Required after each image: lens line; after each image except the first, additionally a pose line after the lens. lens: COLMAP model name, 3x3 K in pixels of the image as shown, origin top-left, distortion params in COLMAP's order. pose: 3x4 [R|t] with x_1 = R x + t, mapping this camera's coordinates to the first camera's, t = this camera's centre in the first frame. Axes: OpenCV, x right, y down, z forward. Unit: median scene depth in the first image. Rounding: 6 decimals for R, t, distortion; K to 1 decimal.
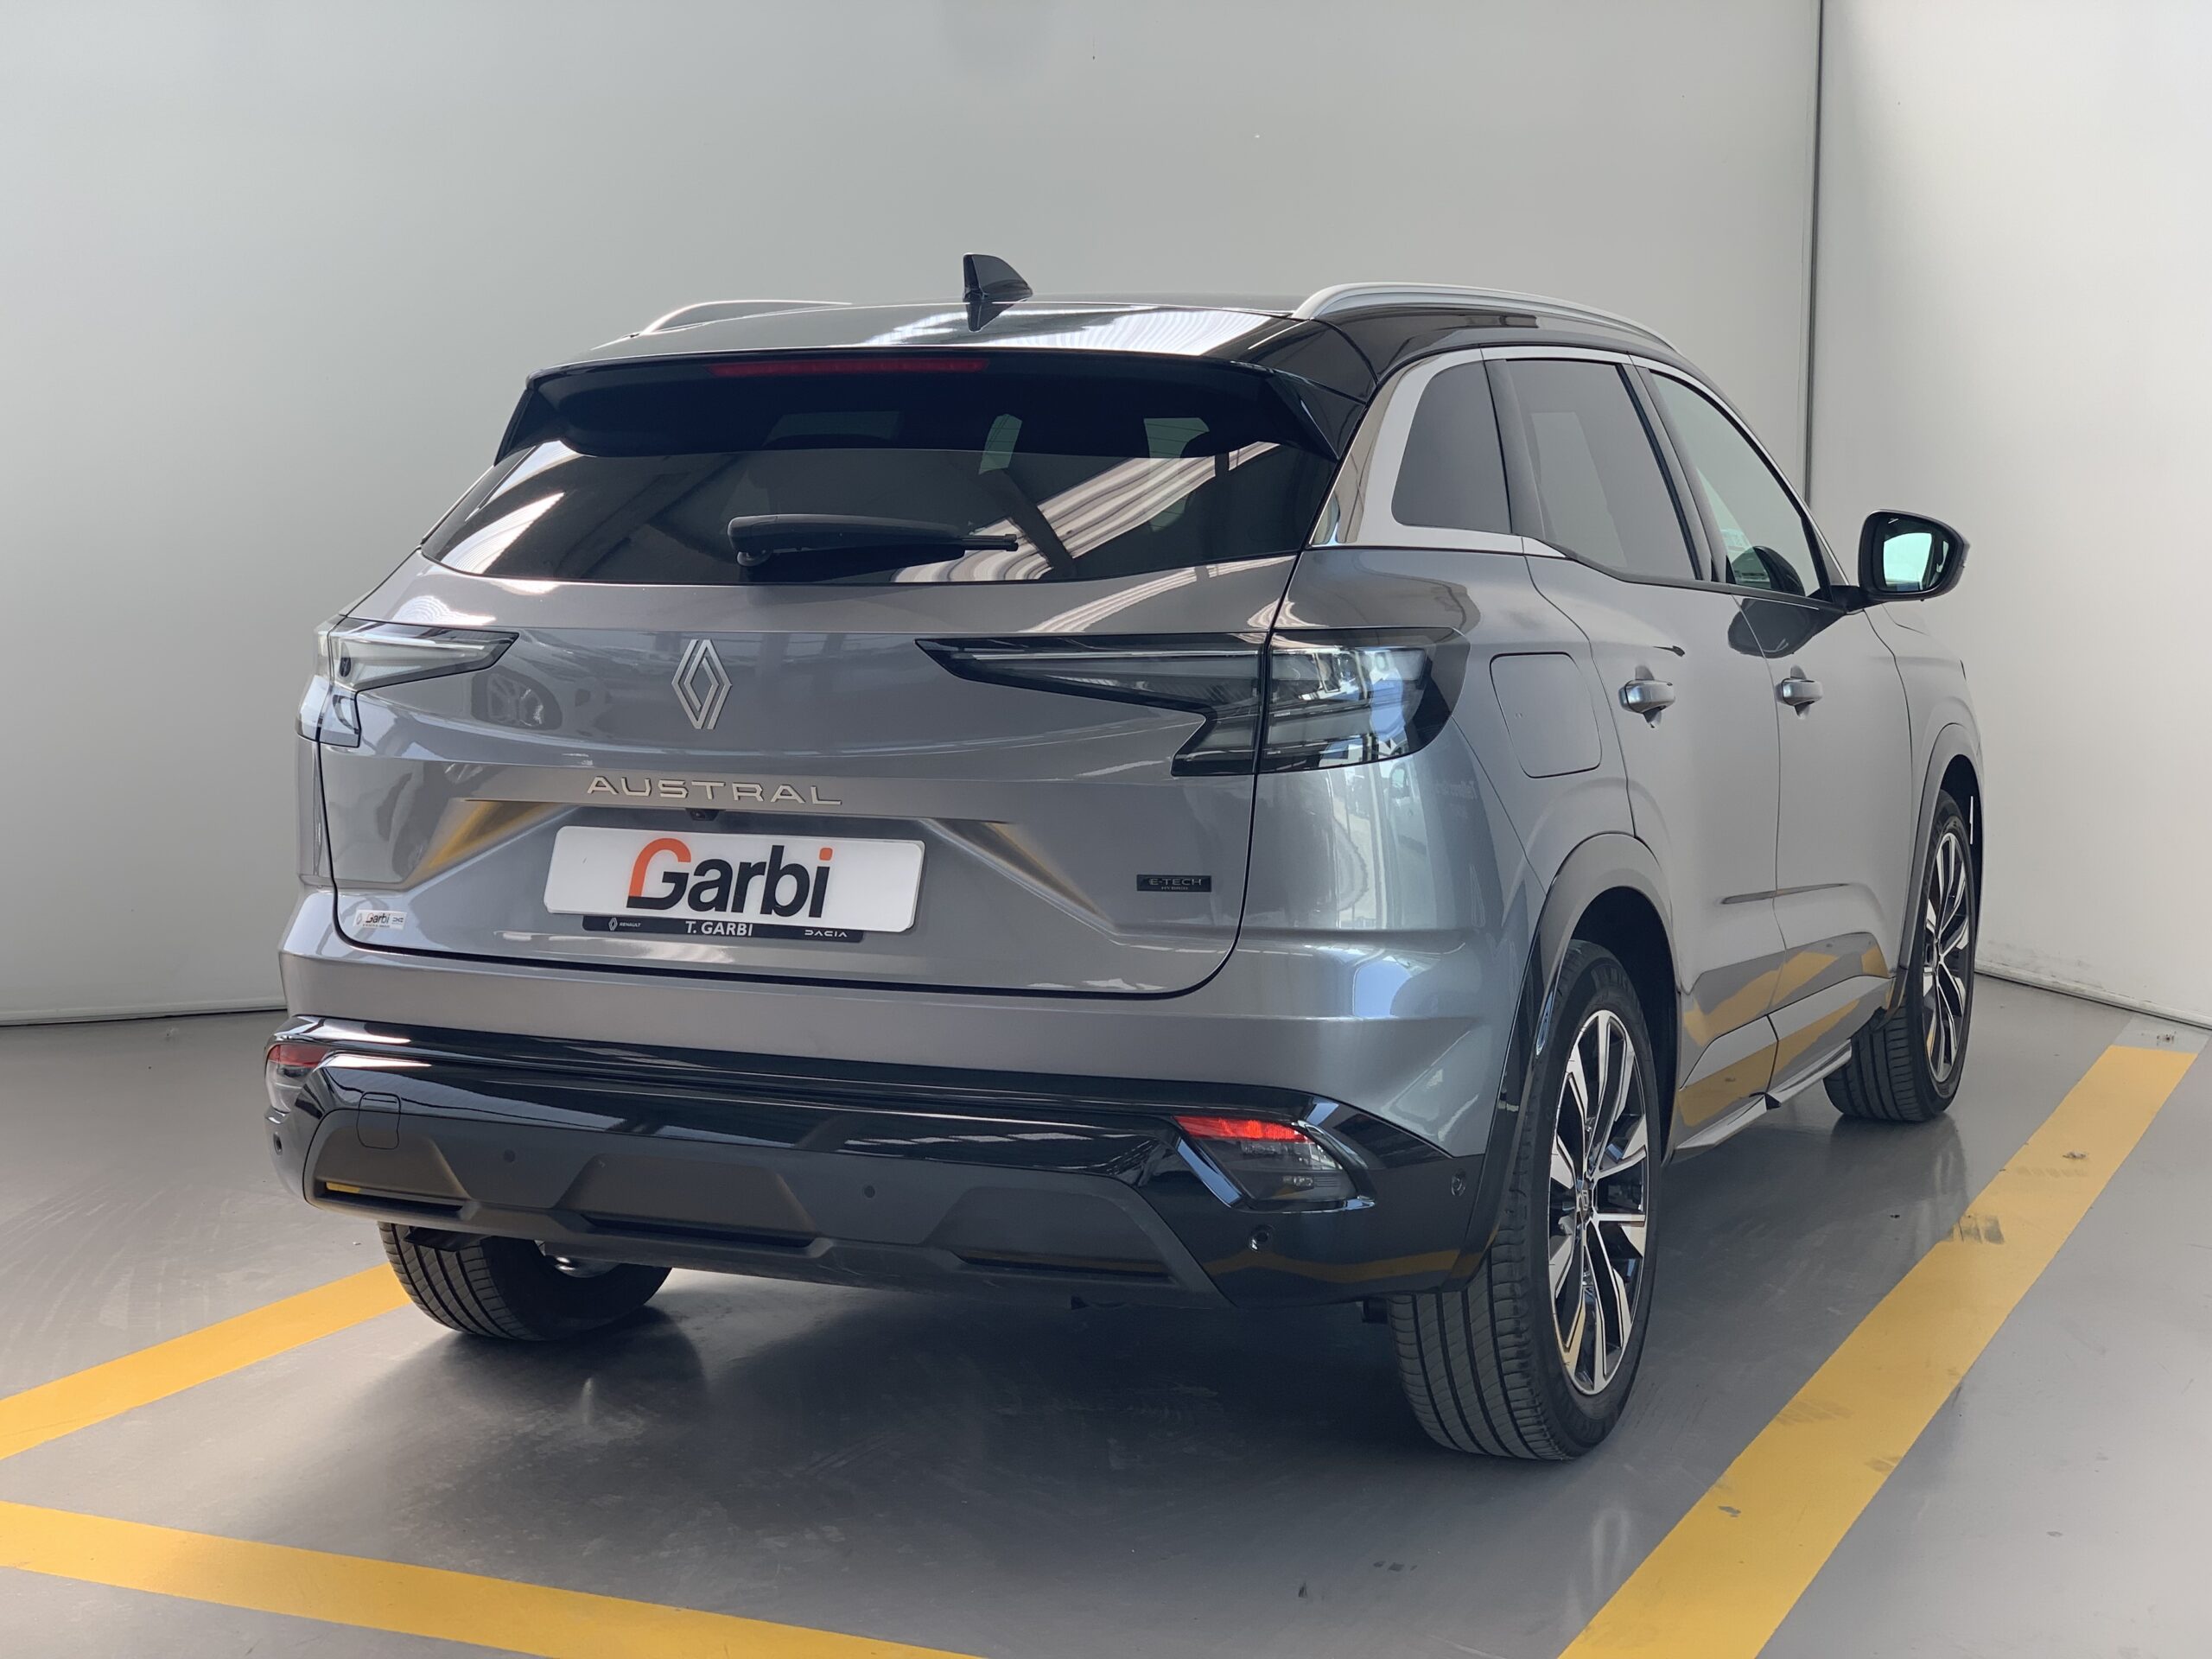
lens RADIAL K [[3381.6, 0, 1103.2], [0, 3381.6, 823.3], [0, 0, 1]] dist [0.056265, 0.000000]
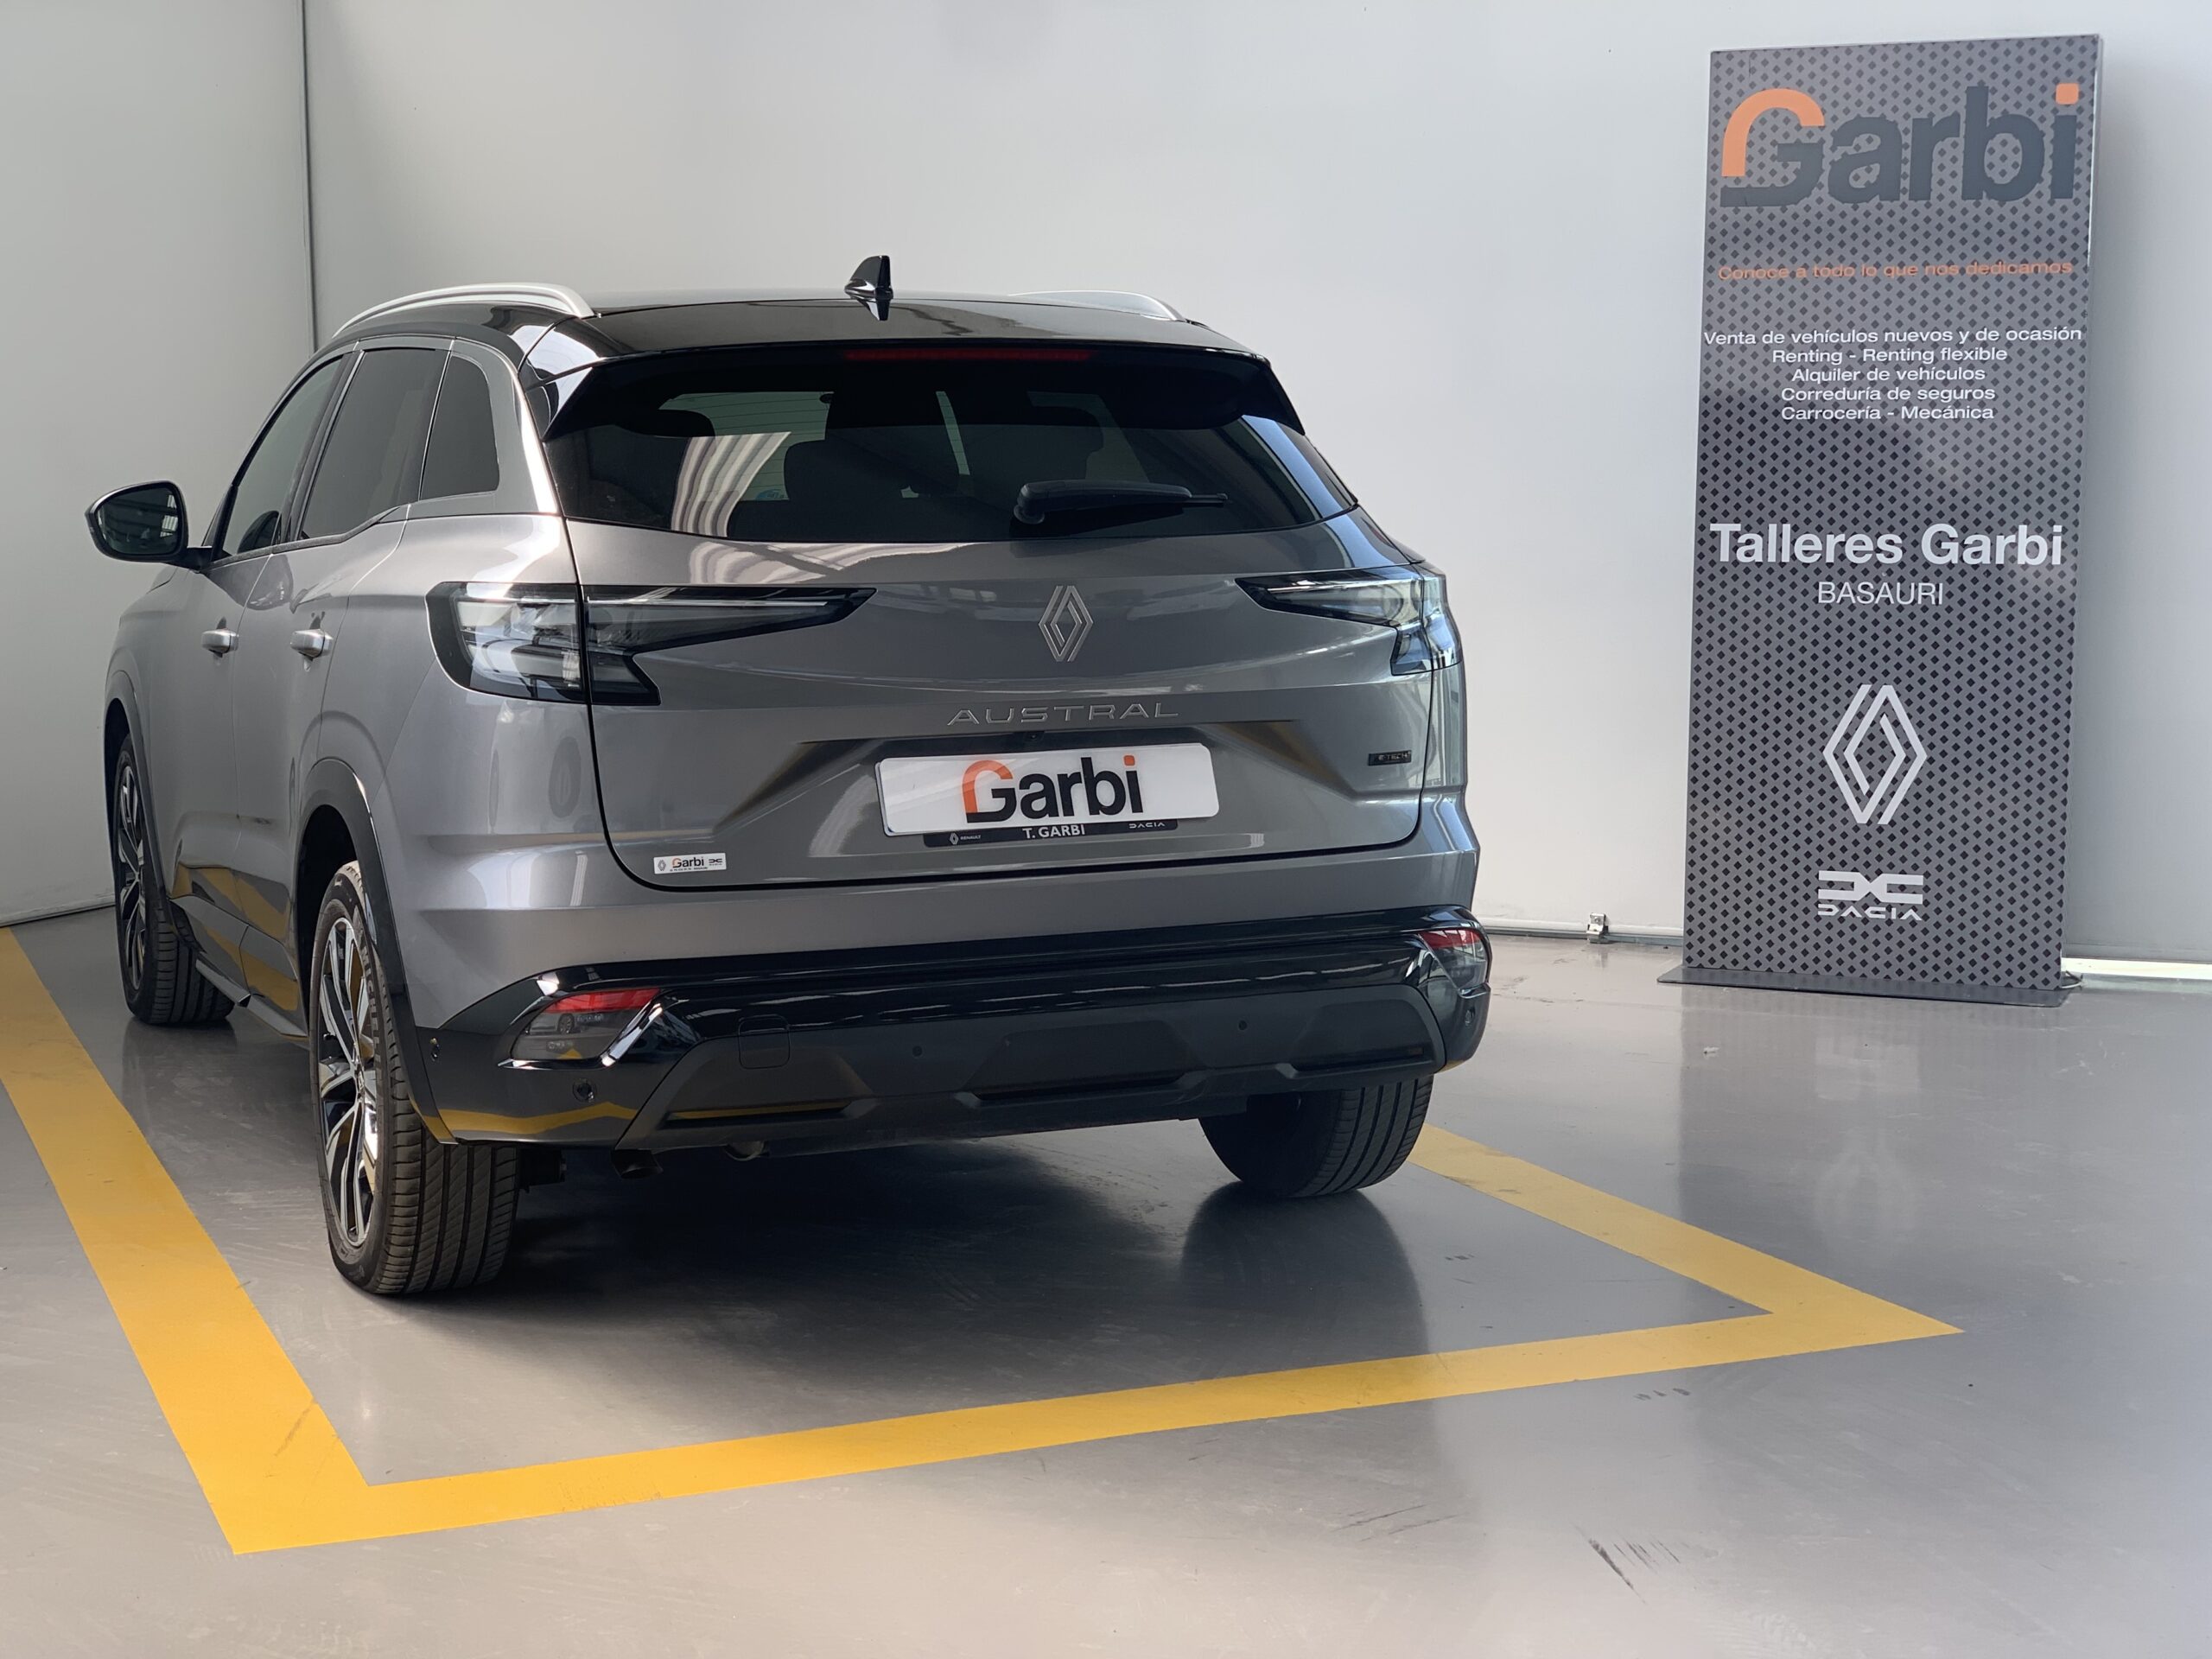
lens RADIAL K [[3381.6, 0, 1095.3], [0, 3381.6, 821.9], [0, 0, 1]] dist [0.056265, 0.000000]
pose [[0.671612, -0.088882, 0.735553, -0.972256], [0.073581, 0.995872, 0.053153, -0.033860], [-0.737240, 0.018425, 0.675379, 0.194604]]
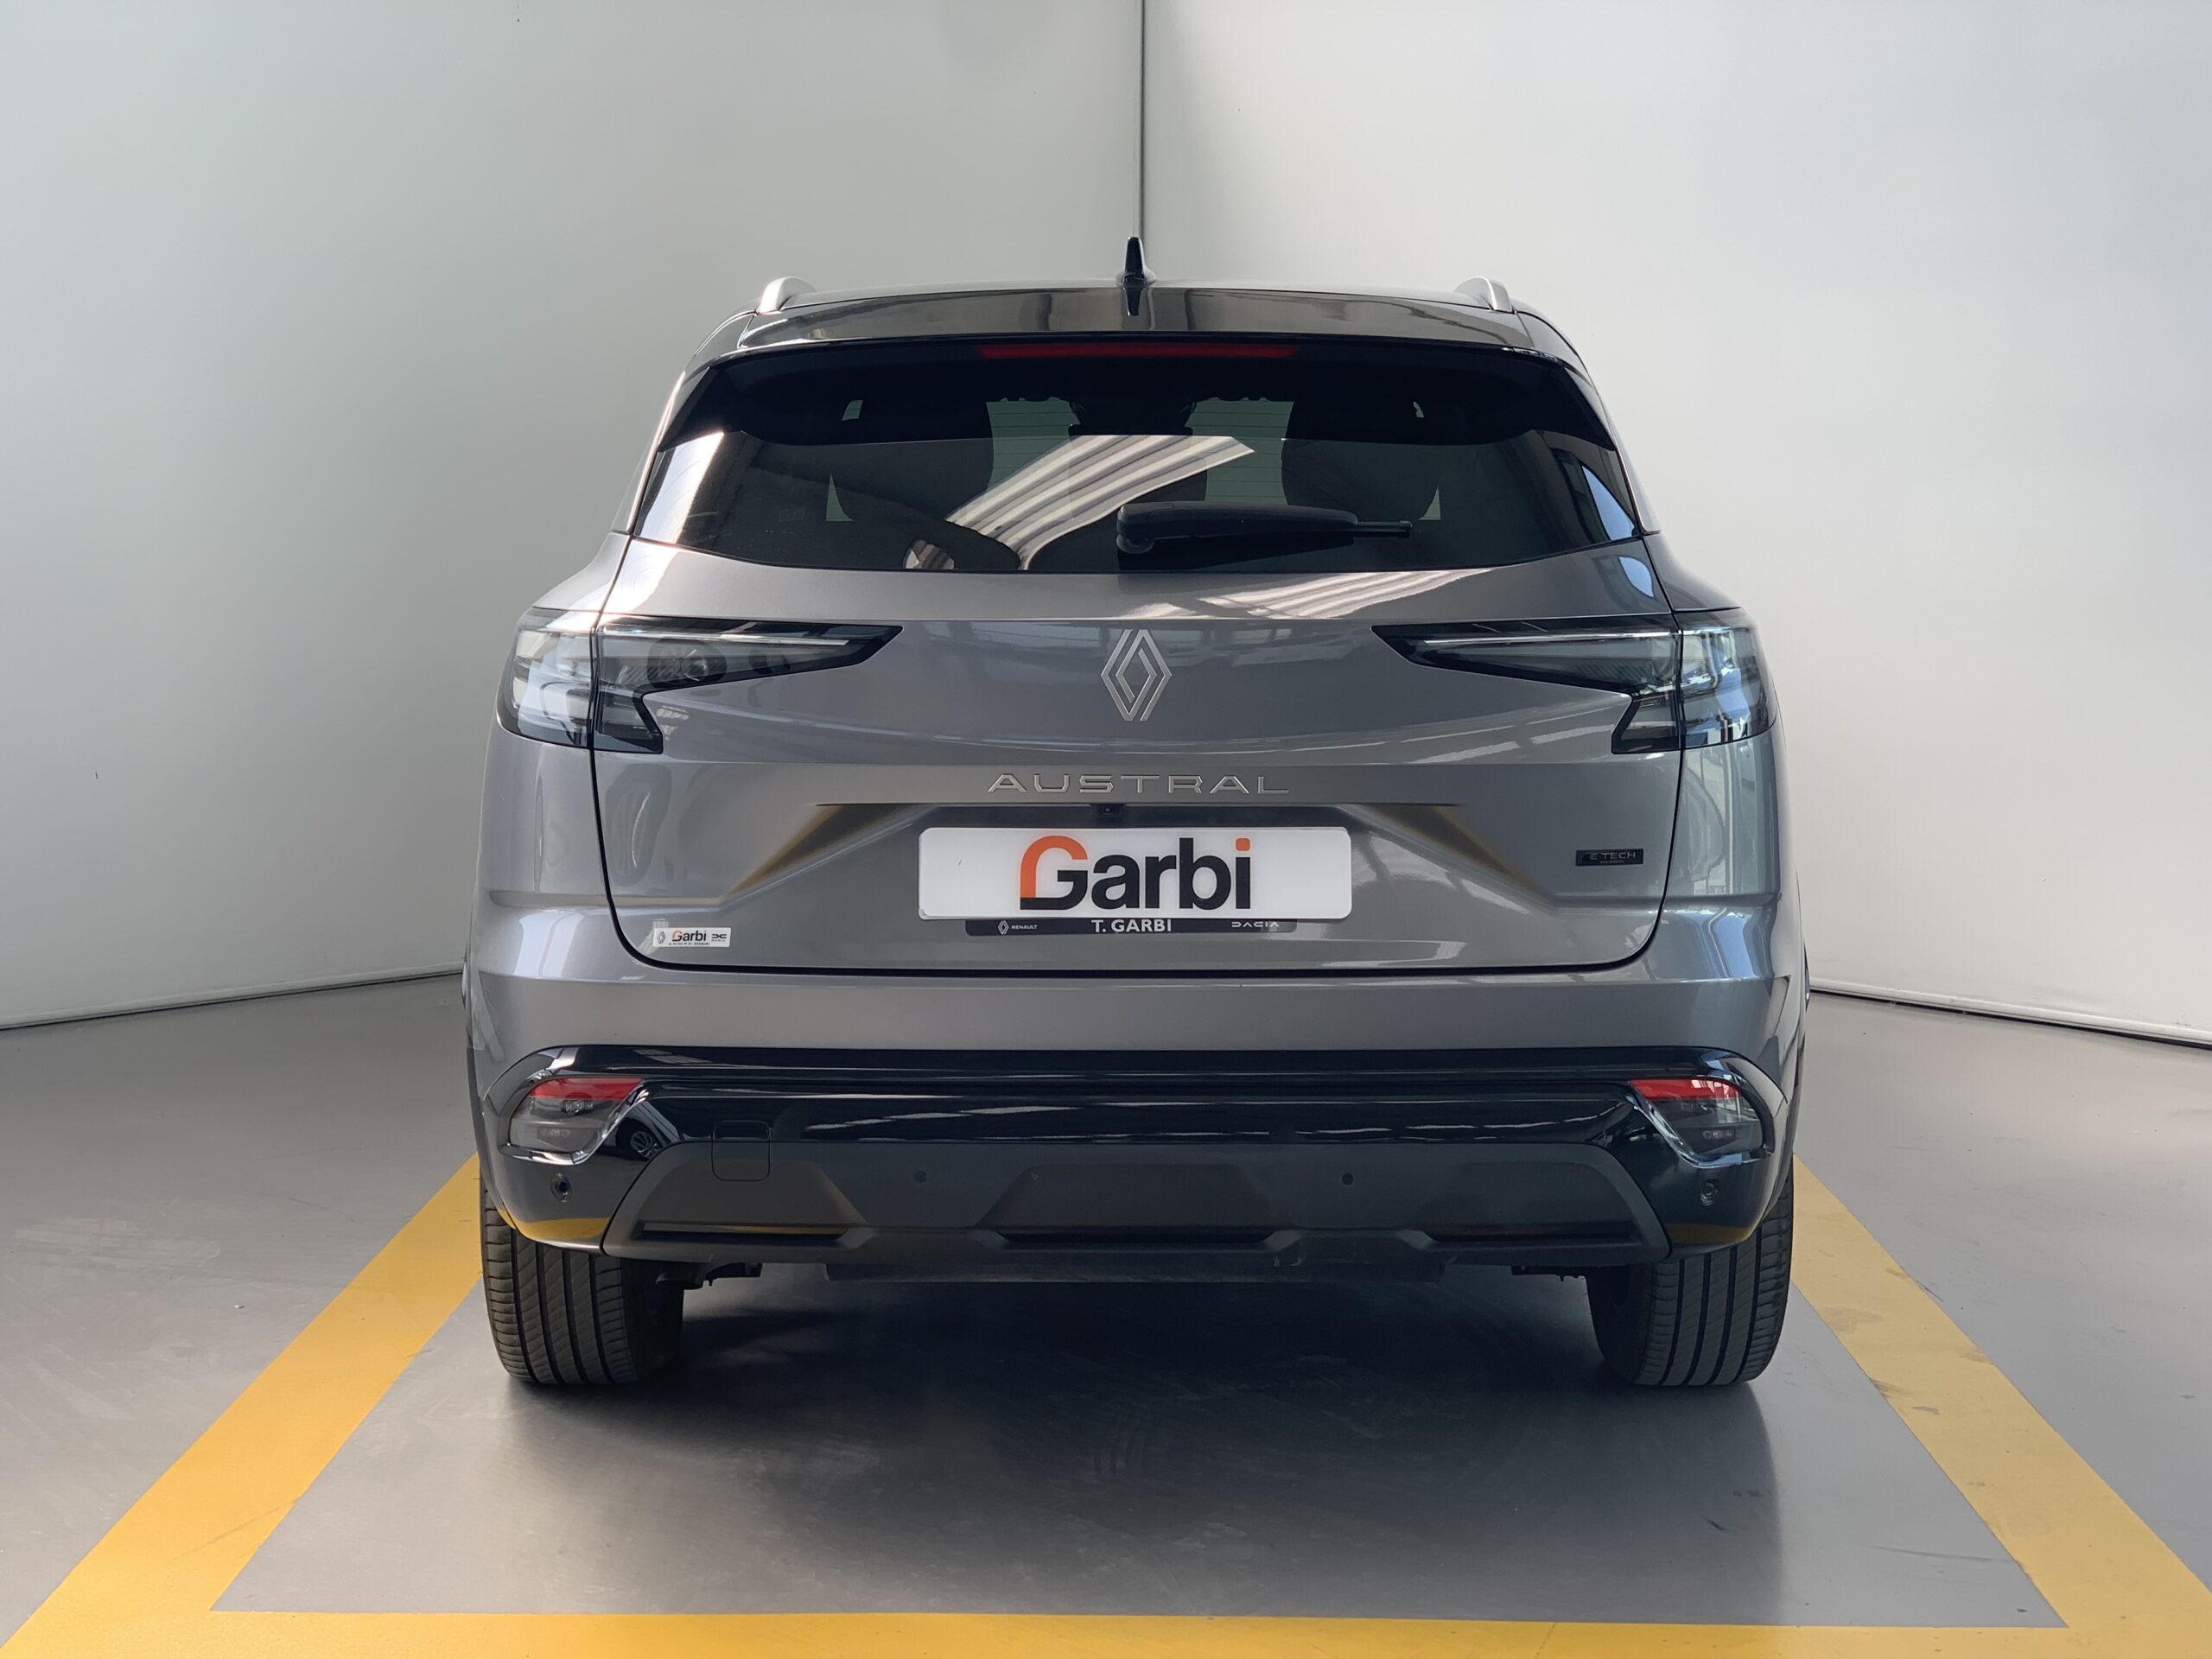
lens RADIAL K [[3381.6, 0, 1111.3], [0, 3381.6, 850.3], [0, 0, 1]] dist [0.056265, 0.000000]
pose [[0.912486, -0.047111, 0.406386, -0.515733], [0.036245, 0.998751, 0.034397, -0.024461], [-0.407499, -0.016657, 0.913054, 0.112381]]
